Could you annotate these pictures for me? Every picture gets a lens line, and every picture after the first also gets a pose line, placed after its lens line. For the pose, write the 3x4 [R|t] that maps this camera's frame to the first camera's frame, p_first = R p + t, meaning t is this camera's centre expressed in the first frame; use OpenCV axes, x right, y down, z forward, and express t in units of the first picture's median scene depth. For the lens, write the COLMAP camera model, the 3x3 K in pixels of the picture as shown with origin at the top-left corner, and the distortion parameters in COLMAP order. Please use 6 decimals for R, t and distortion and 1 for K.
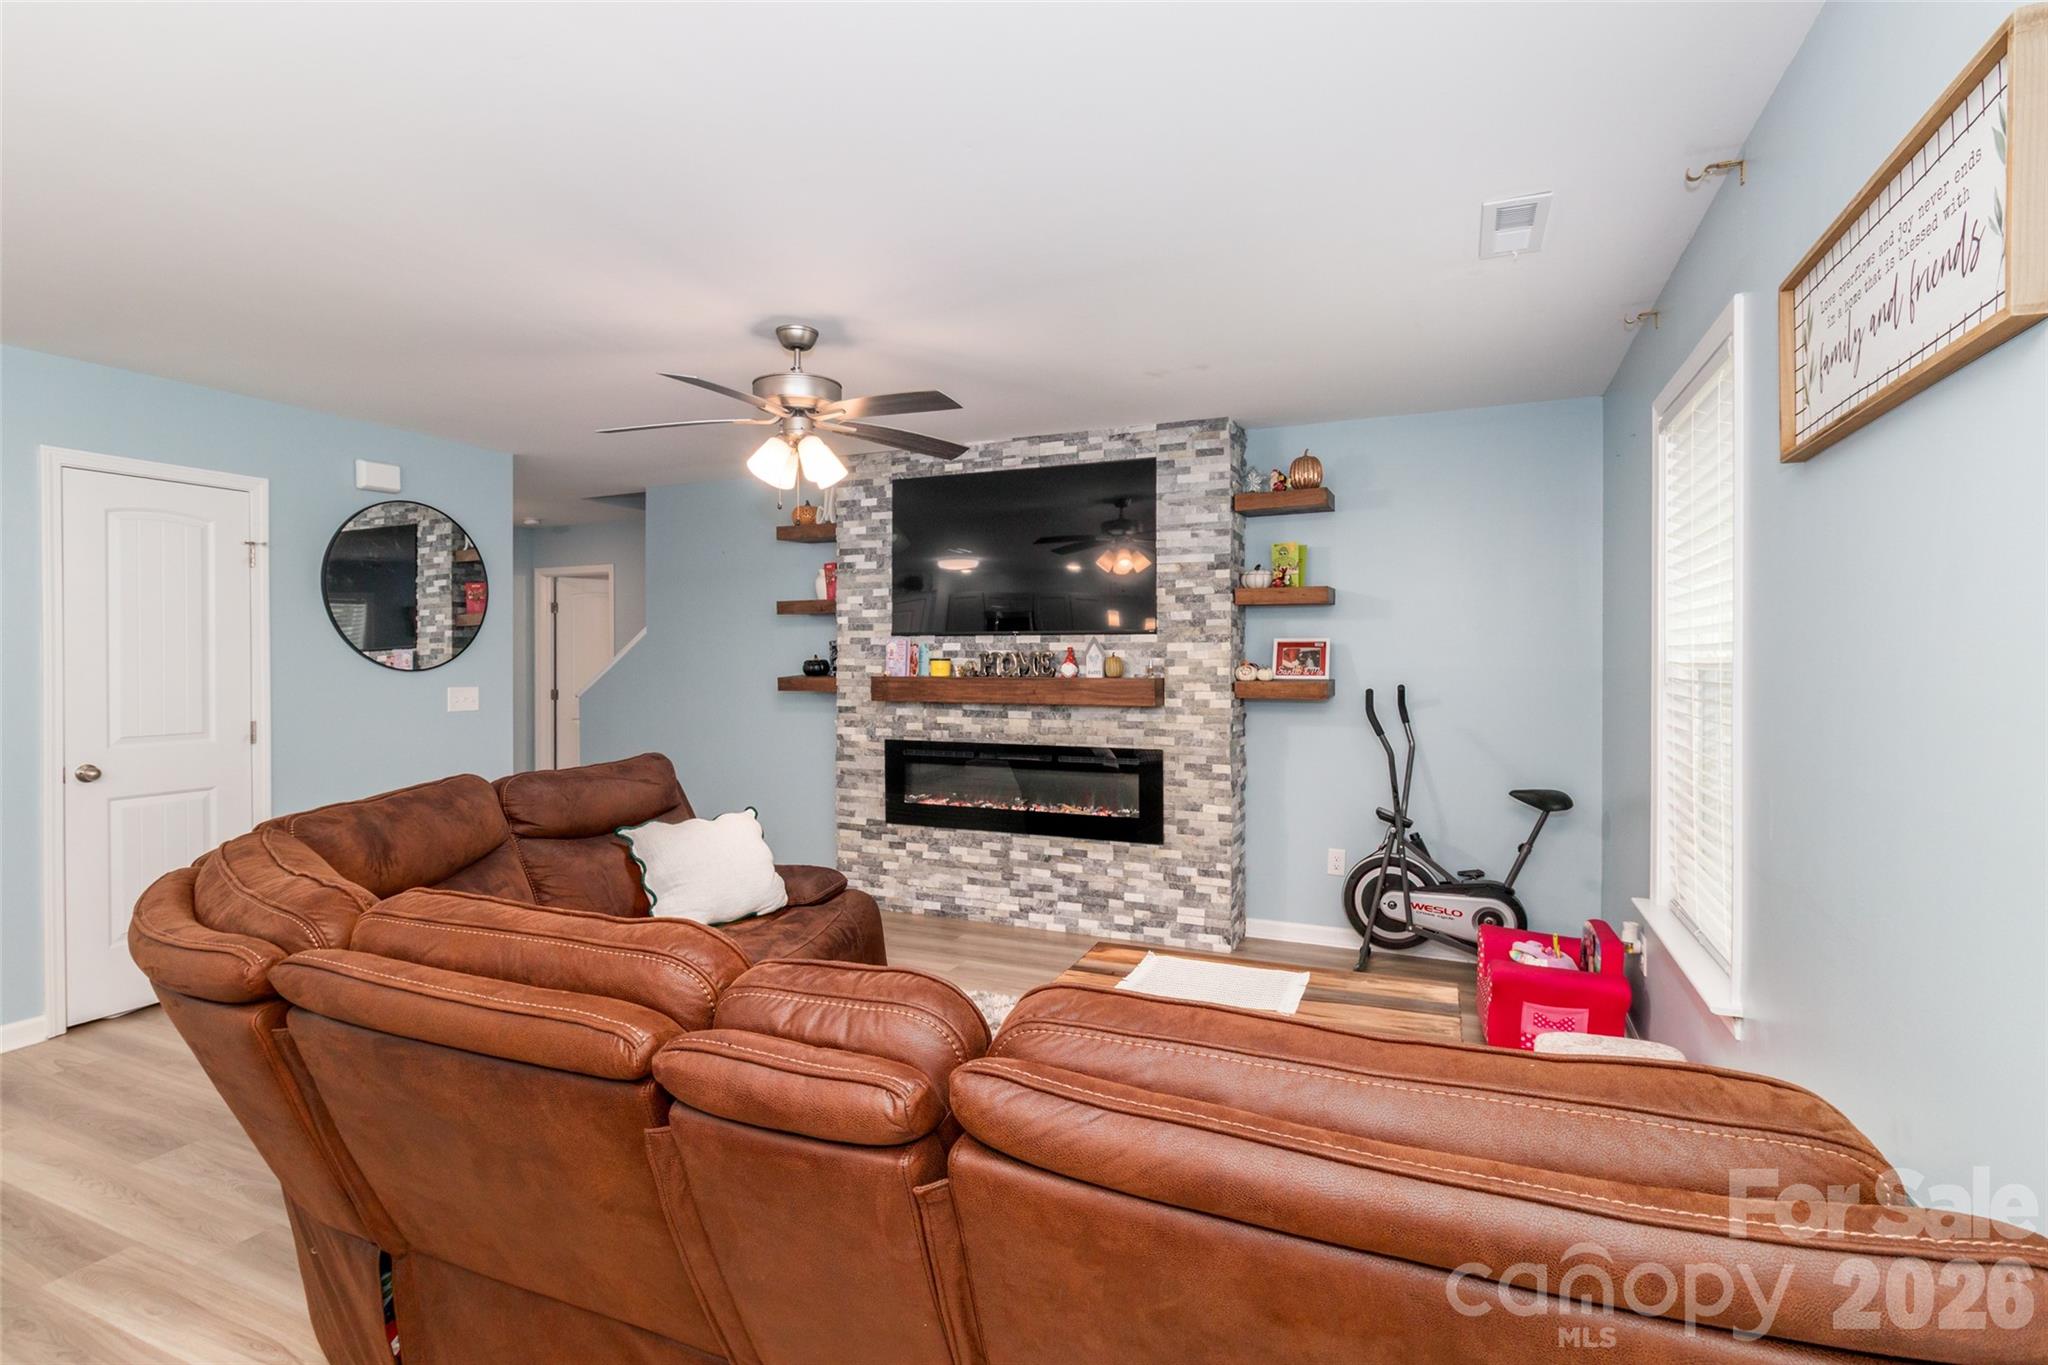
lens RADIAL K [[968.7, 0, 1024.8], [0, 968.7, 662.9], [0, 0, 1]] dist [0.002999, 0.000019]
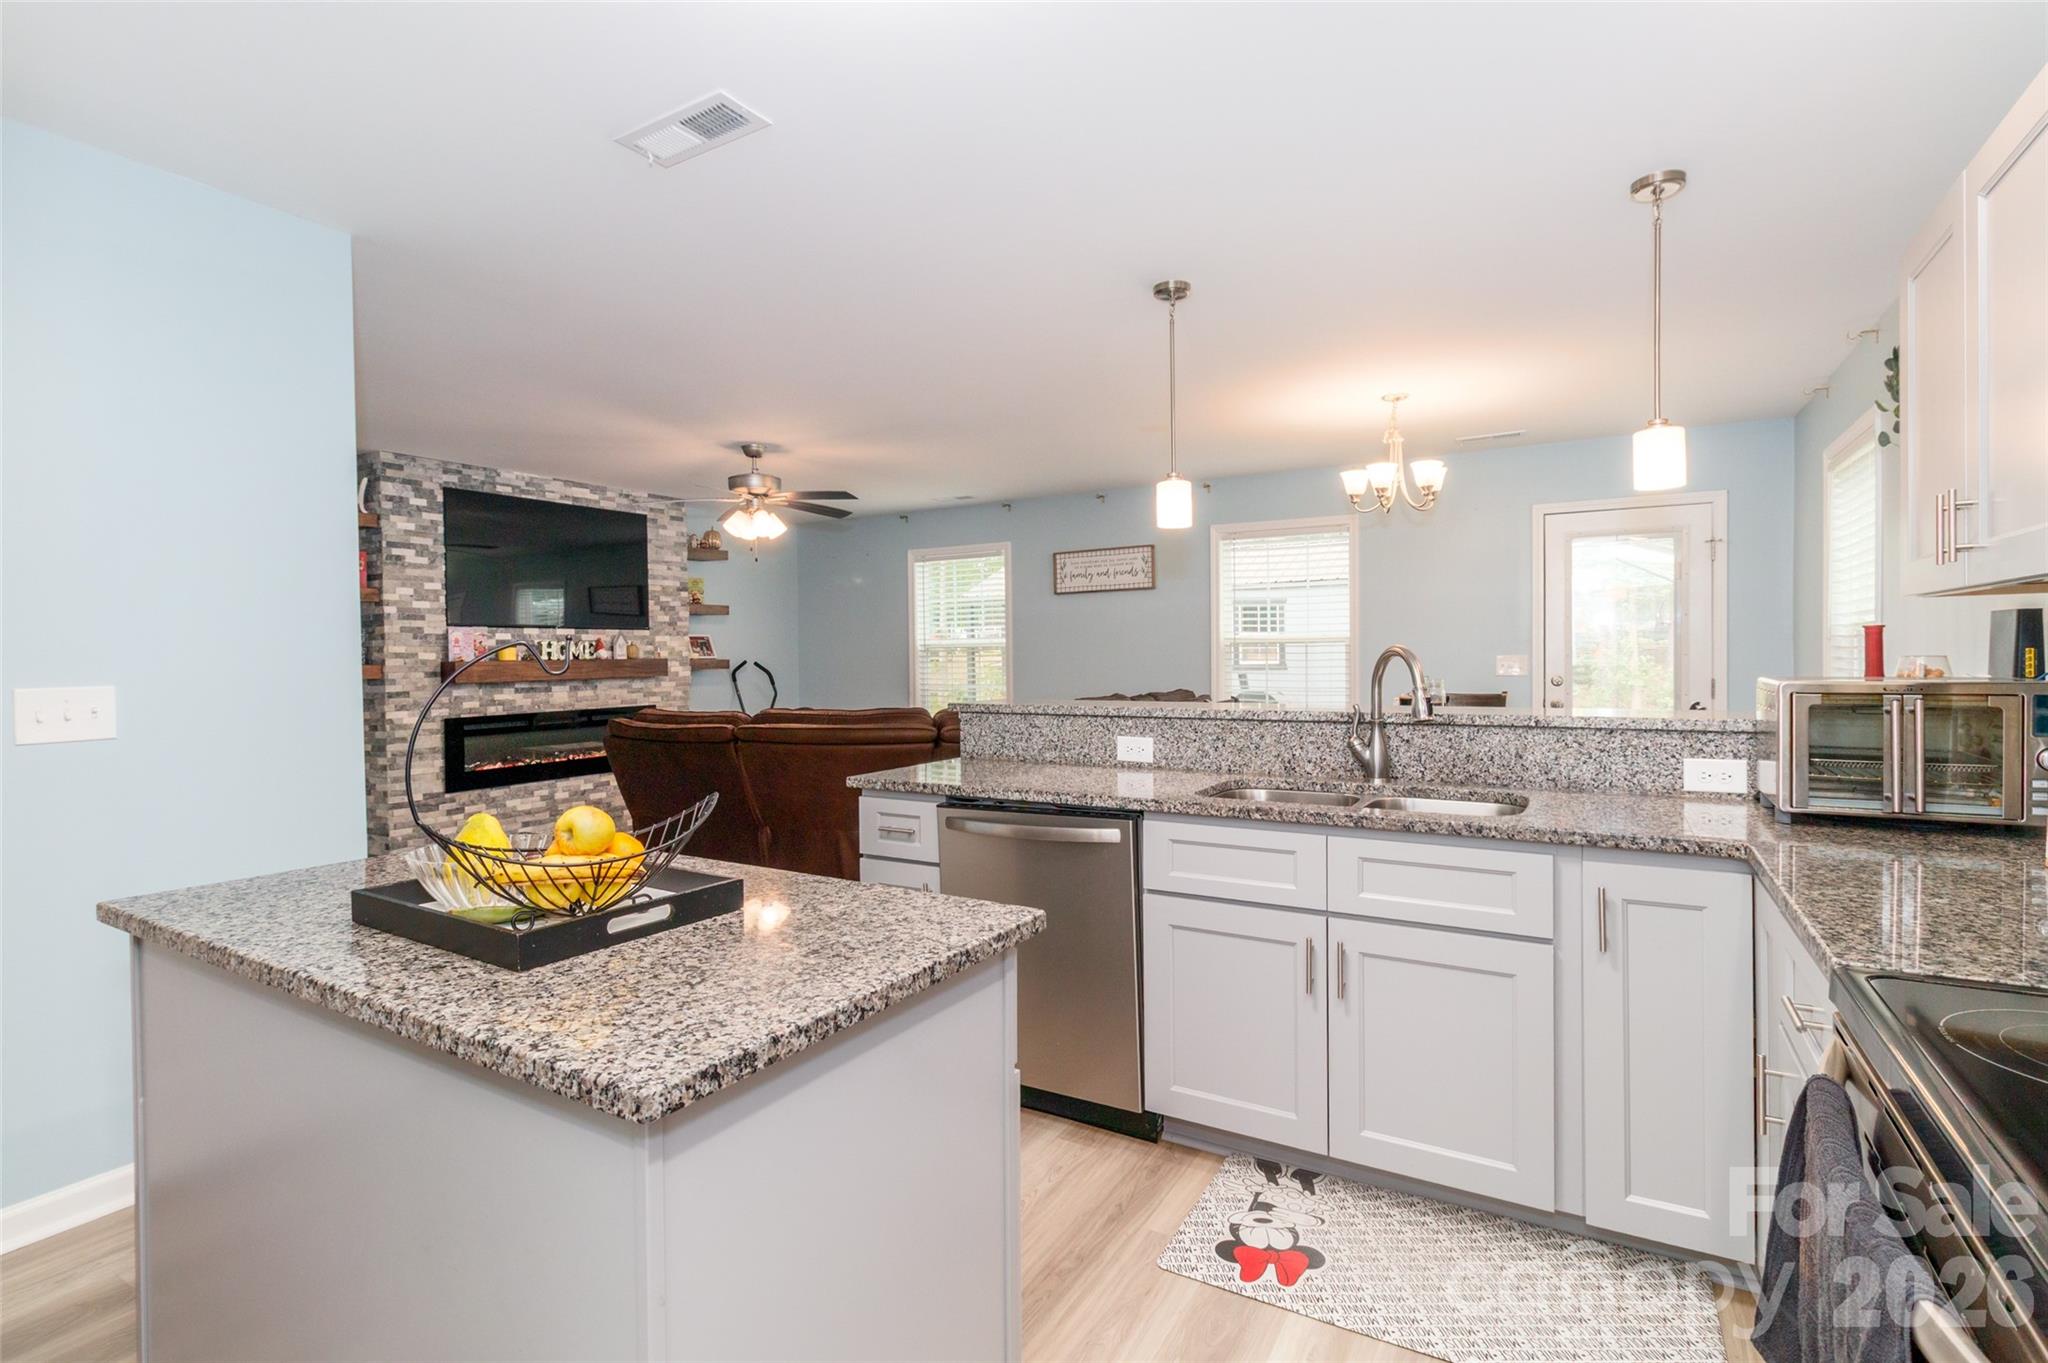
lens RADIAL K [[968.7, 0, 1024.3], [0, 968.7, 669.9], [0, 0, 1]] dist [0.002999, 0.000019]
pose [[0.113822, -0.019421, 0.993311, -1.205098], [0.017940, 0.999686, 0.017490, 0.015710], [-0.993339, 0.015829, 0.114135, 0.213390]]
